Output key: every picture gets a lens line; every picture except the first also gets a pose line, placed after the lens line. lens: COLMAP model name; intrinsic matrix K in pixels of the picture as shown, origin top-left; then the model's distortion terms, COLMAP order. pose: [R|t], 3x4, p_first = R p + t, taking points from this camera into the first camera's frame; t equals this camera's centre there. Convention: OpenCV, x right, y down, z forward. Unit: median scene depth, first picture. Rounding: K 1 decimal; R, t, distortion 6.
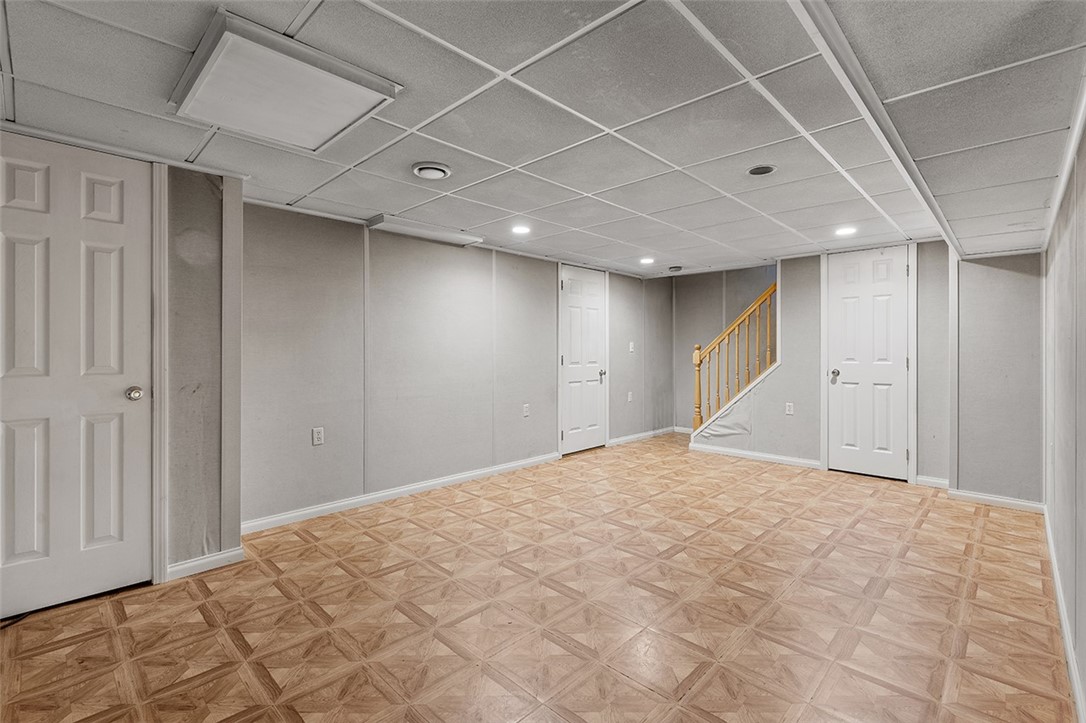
lens RADIAL K [[489.6, 0, 542.5], [0, 489.6, 351.9], [0, 0, 1]] dist [-0.006722, 0.002851]
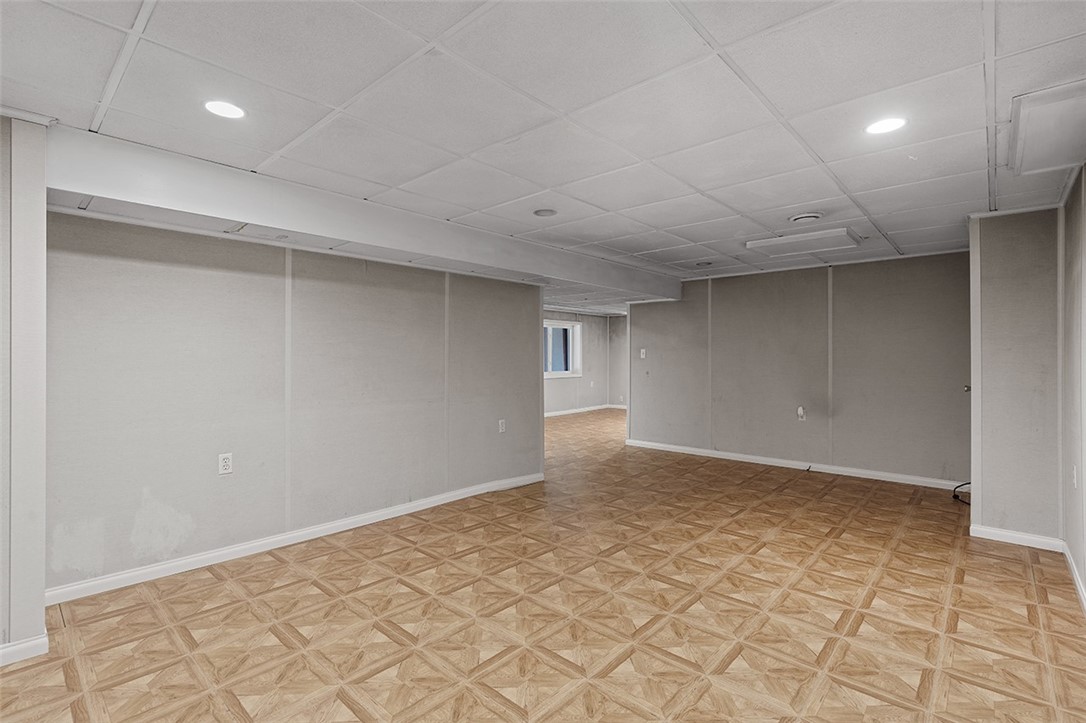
lens RADIAL K [[489.6, 0, 543.3], [0, 489.6, 358.4], [0, 0, 1]] dist [-0.006722, 0.002851]
pose [[-0.999466, -0.002532, -0.032573, 0.403417], [-0.002740, 0.999976, 0.006351, -0.010737], [0.032556, 0.006437, -0.999449, 1.834545]]
